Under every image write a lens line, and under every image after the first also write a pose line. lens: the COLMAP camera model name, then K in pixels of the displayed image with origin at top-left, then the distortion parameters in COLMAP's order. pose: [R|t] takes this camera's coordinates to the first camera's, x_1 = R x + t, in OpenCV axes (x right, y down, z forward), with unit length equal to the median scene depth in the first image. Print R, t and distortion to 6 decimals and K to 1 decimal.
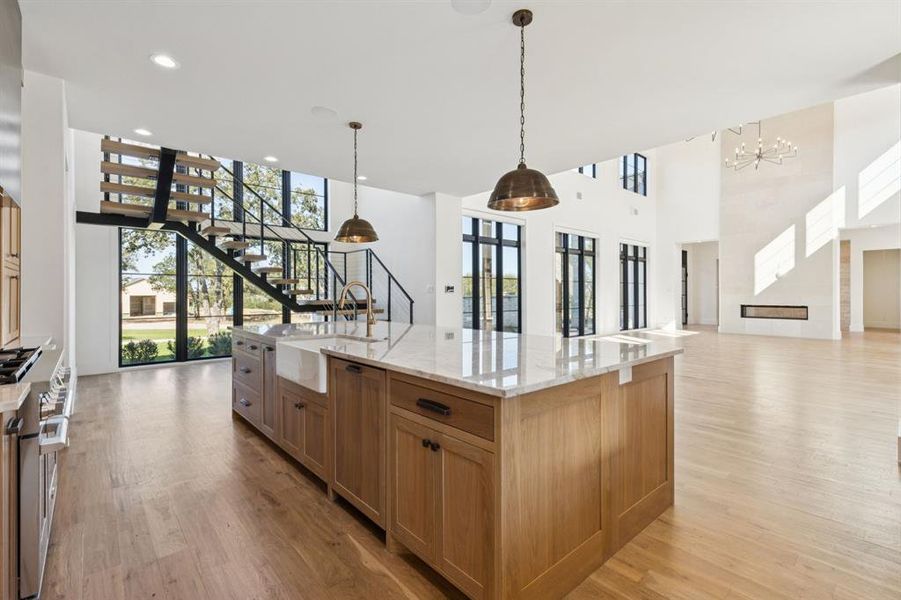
lens RADIAL K [[408.6, 0, 454.2], [0, 408.6, 294.4], [0, 0, 1]] dist [0.009921, -0.002418]
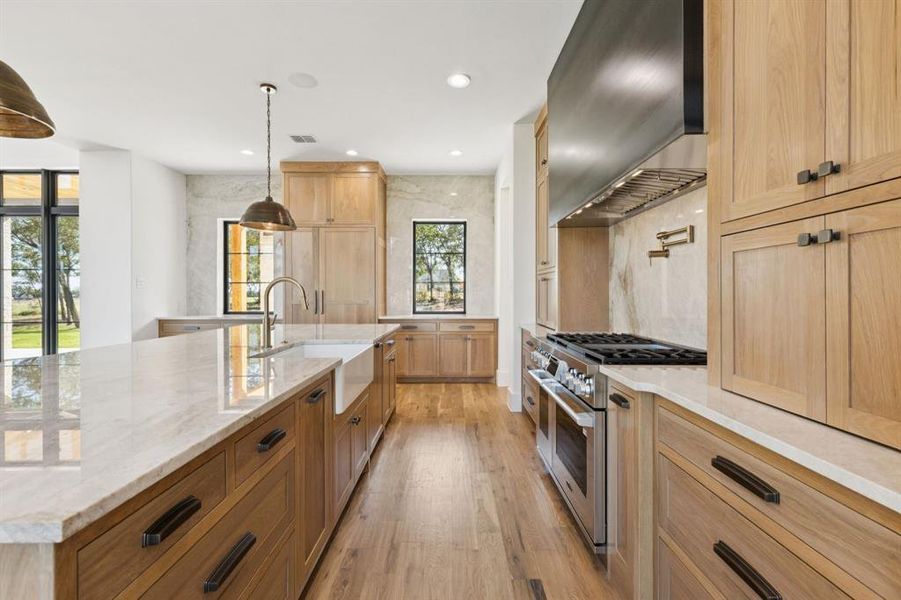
lens RADIAL K [[408.6, 0, 455.1], [0, 408.6, 294.9], [0, 0, 1]] dist [0.009921, -0.002418]
pose [[-0.753100, 0.001487, 0.657905, -0.721663], [0.004815, 0.999983, 0.003252, 0.001520], [-0.657889, 0.005617, -0.753094, 0.984739]]
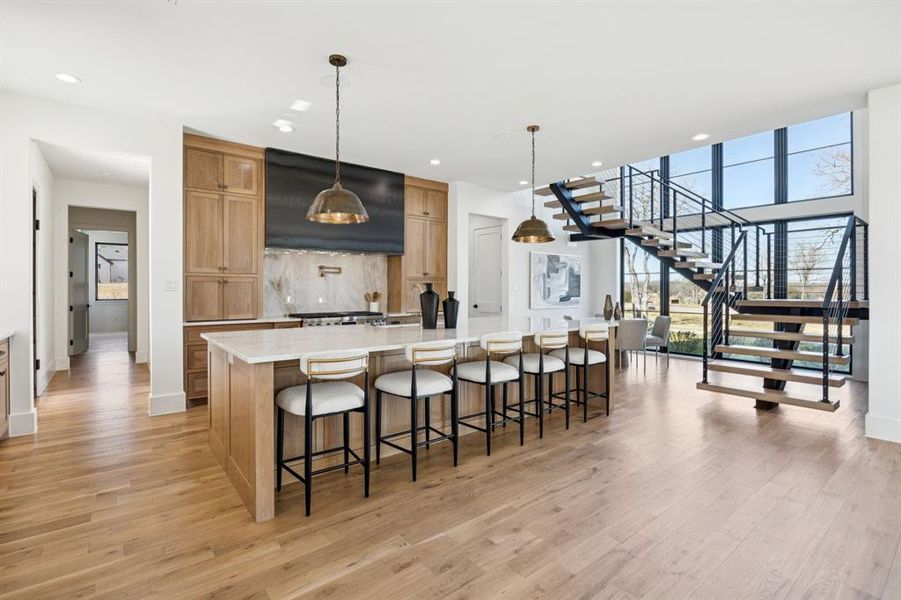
lens RADIAL K [[424.0, 0, 444.8], [0, 424.0, 288.1], [0, 0, 1]] dist [-0.011928, 0.001446]
pose [[-0.060052, 0.001707, -0.998194, 0.830470], [-0.001876, 0.999997, 0.001823, -0.014256], [0.998194, 0.001982, -0.060048, 0.843409]]
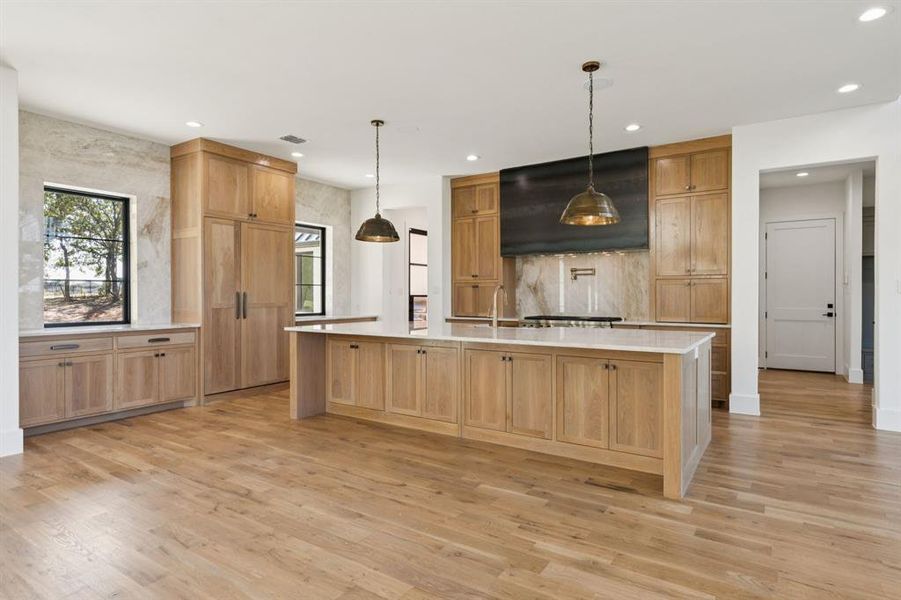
lens RADIAL K [[491.7, 0, 453.4], [0, 491.7, 294.1], [0, 0, 1]] dist [0.004397, 0.001845]
pose [[-0.966708, 0.003155, -0.255861, 0.228966], [0.003464, 0.999994, -0.000760, -0.001513], [0.255857, -0.001621, -0.966713, 1.795104]]
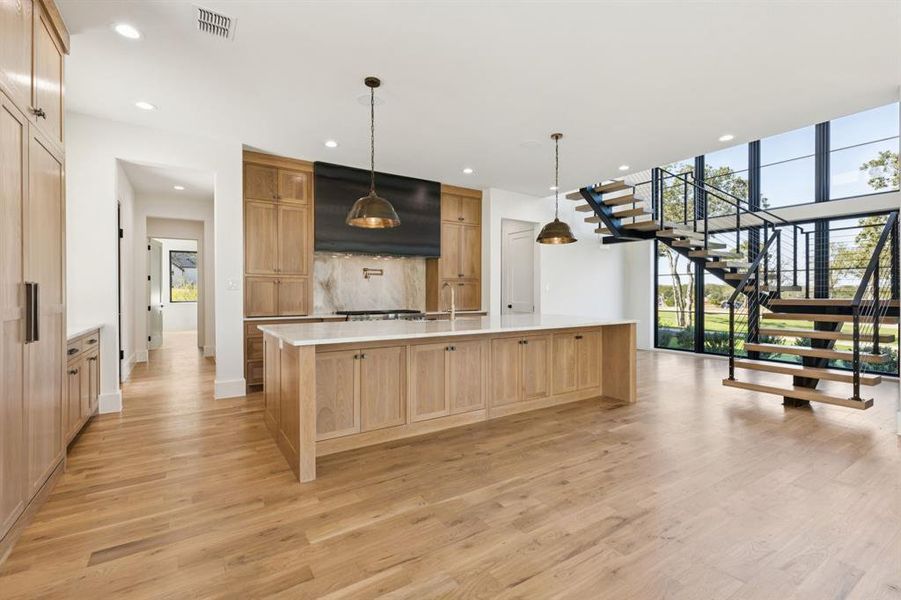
lens RADIAL K [[408.6, 0, 453.3], [0, 408.6, 293.8], [0, 0, 1]] dist [0.009921, -0.002418]
pose [[-0.147673, 0.004195, -0.989027, 0.879064], [-0.000101, 0.999991, 0.004257, 0.002307], [0.989036, 0.000728, -0.147672, 0.888298]]
